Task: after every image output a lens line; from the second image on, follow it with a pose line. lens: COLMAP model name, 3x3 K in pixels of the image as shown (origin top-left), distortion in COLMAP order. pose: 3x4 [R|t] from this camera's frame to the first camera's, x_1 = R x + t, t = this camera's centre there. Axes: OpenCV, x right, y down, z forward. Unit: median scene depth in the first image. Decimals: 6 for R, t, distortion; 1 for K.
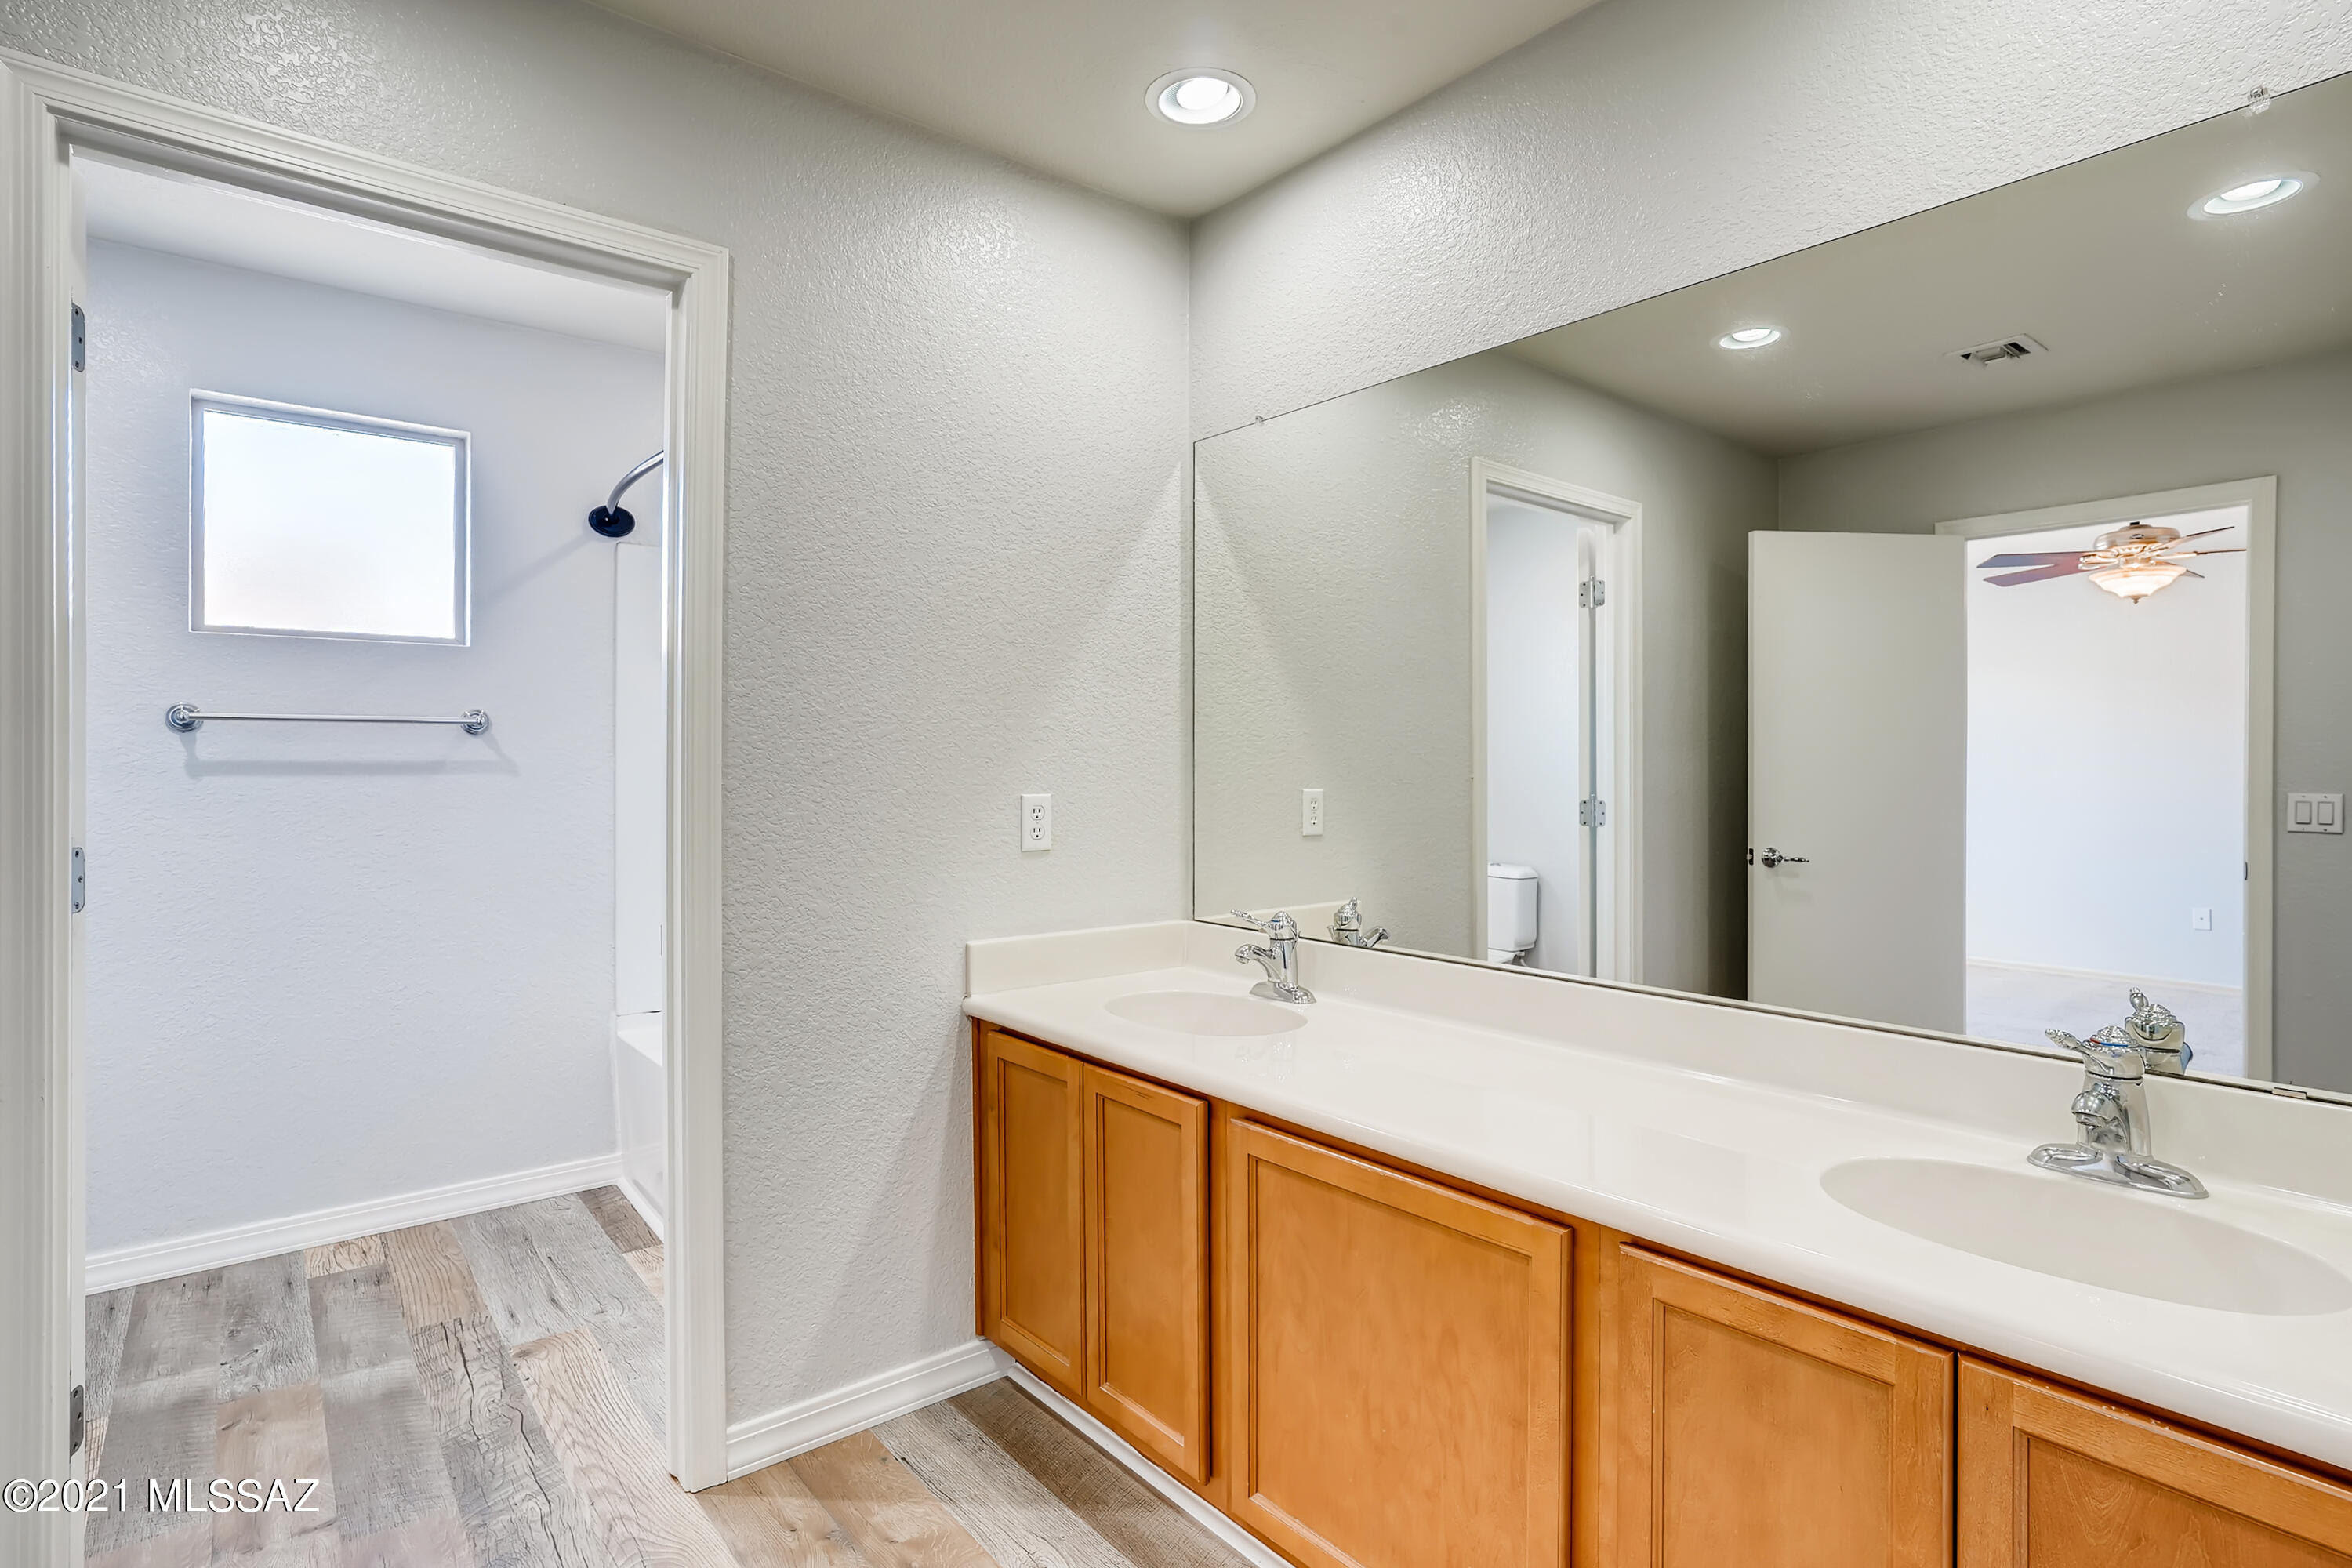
lens RADIAL K [[1170.8, 0, 1188.0], [0, 1170.8, 767.9], [0, 0, 1]] dist [-0.044175, 0.025281]
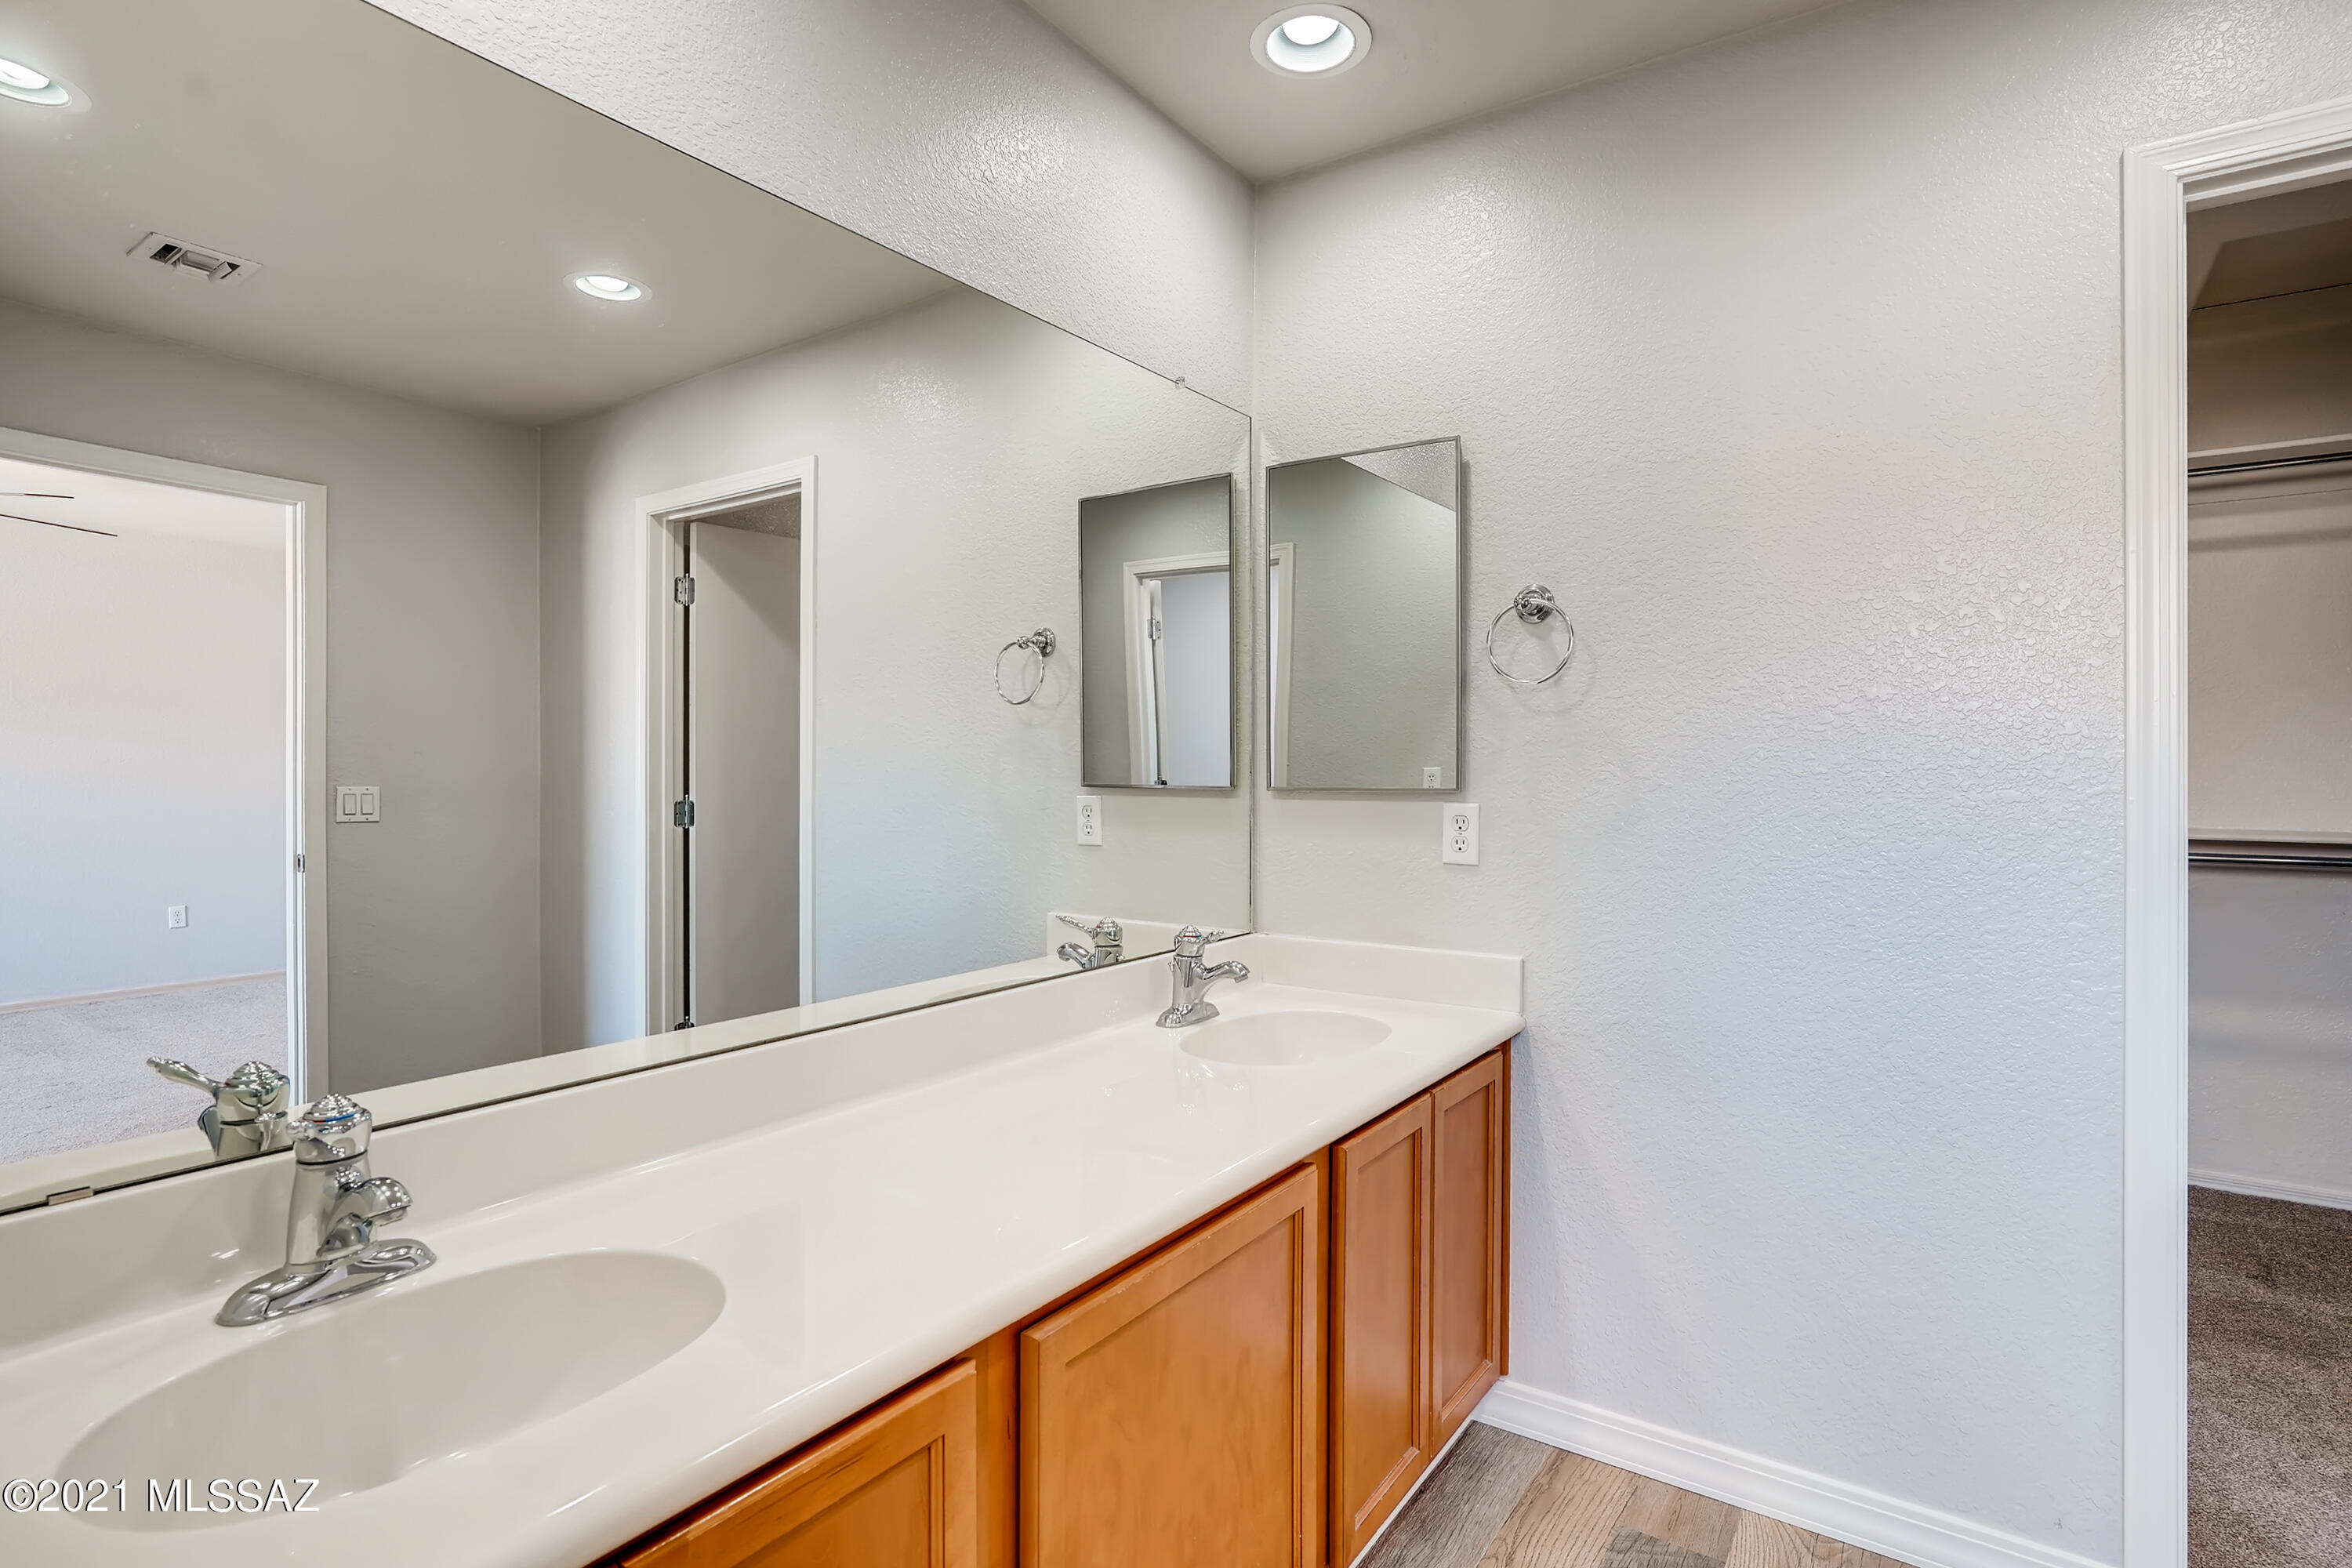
lens RADIAL K [[1170.8, 0, 1188.0], [0, 1170.8, 767.9], [0, 0, 1]] dist [-0.044175, 0.025281]
pose [[-0.277014, -0.003260, 0.960860, -0.165689], [-0.001807, 0.999994, 0.002872, 0.000174], [-0.960864, -0.000940, -0.277019, 0.318174]]
